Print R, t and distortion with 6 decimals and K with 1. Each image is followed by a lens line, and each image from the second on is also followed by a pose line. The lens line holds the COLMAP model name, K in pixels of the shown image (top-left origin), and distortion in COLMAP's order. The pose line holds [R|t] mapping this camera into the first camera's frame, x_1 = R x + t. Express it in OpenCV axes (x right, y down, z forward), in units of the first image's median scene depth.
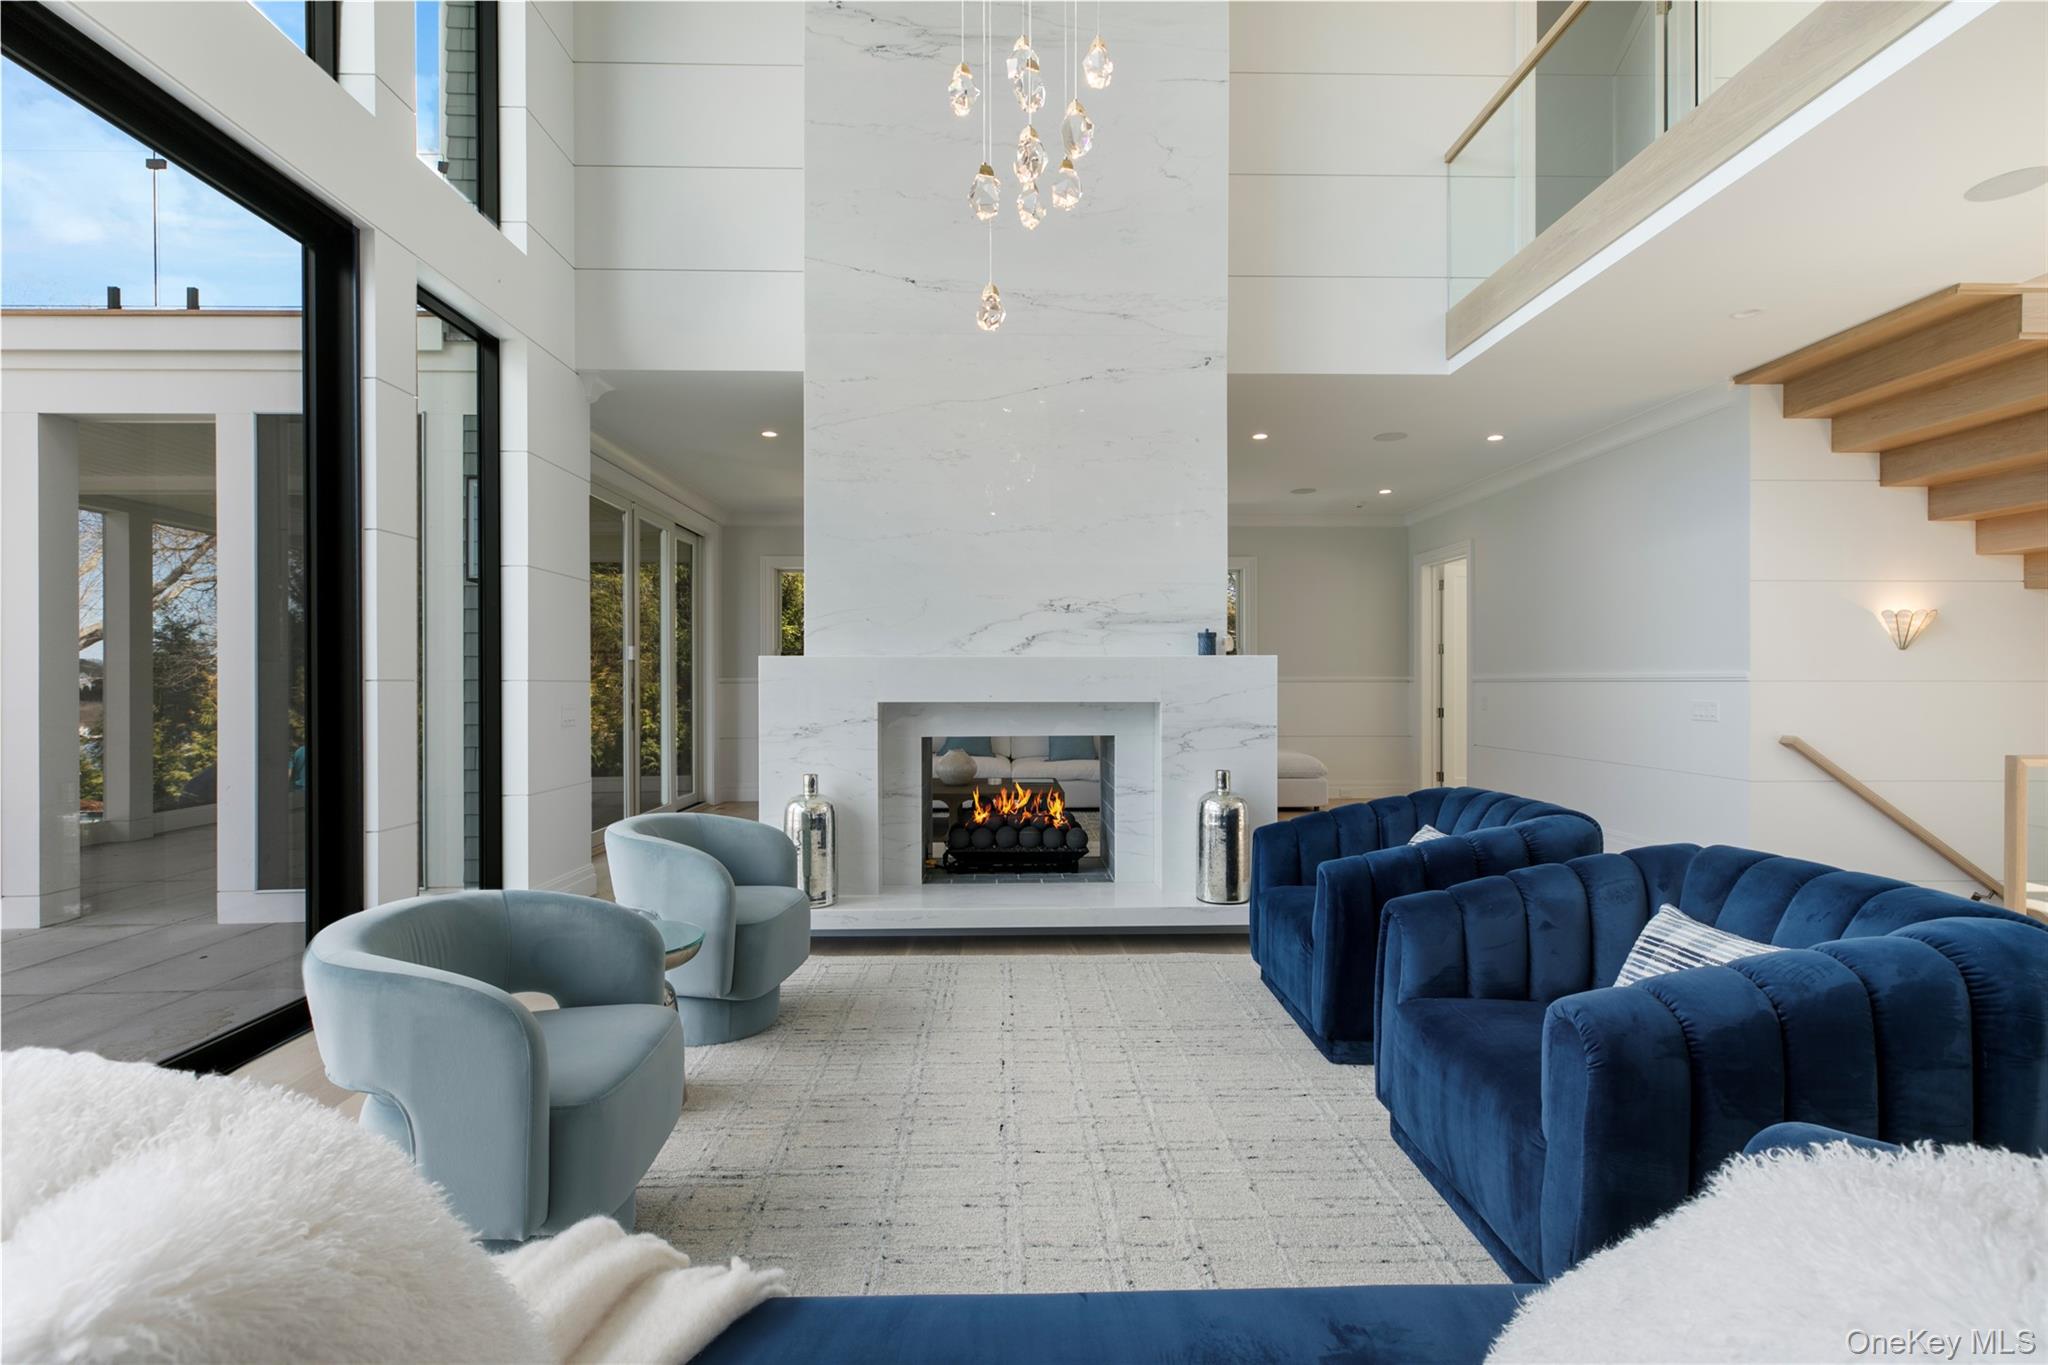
lens RADIAL K [[931.8, 0, 1026.7], [0, 931.8, 681.2], [0, 0, 1]] dist [-0.000462, -0.000084]
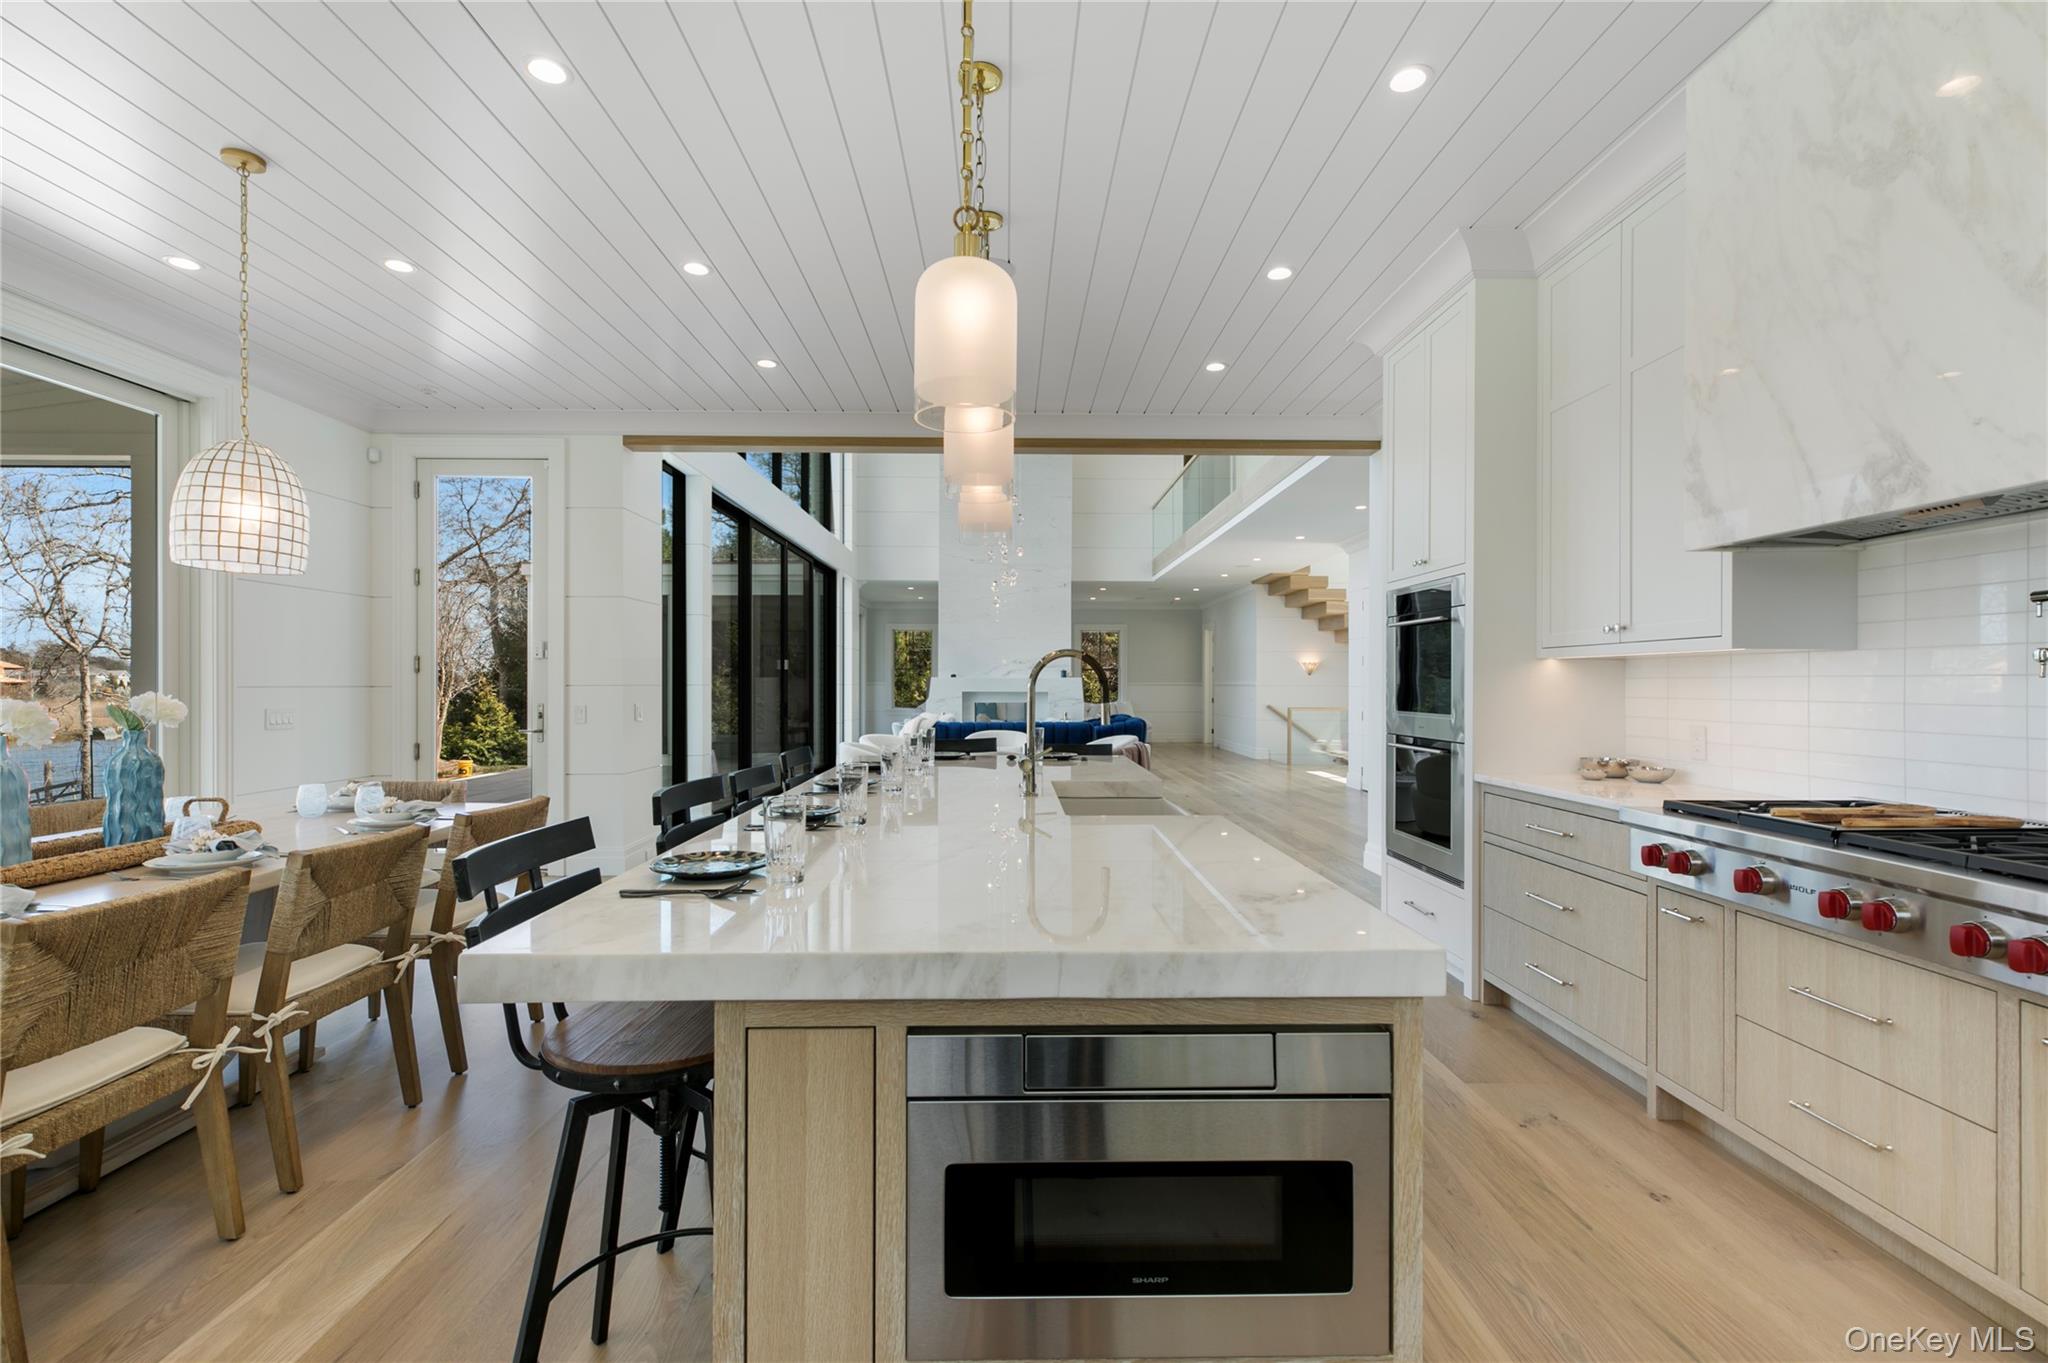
lens RADIAL K [[931.8, 0, 1023.2], [0, 931.8, 683.6], [0, 0, 1]] dist [-0.000462, -0.000084]
pose [[0.999926, 0.001985, 0.011998, 0.011109], [-0.001933, 0.999989, -0.004373, 0.007132], [-0.012006, 0.004350, 0.999918, -1.918340]]
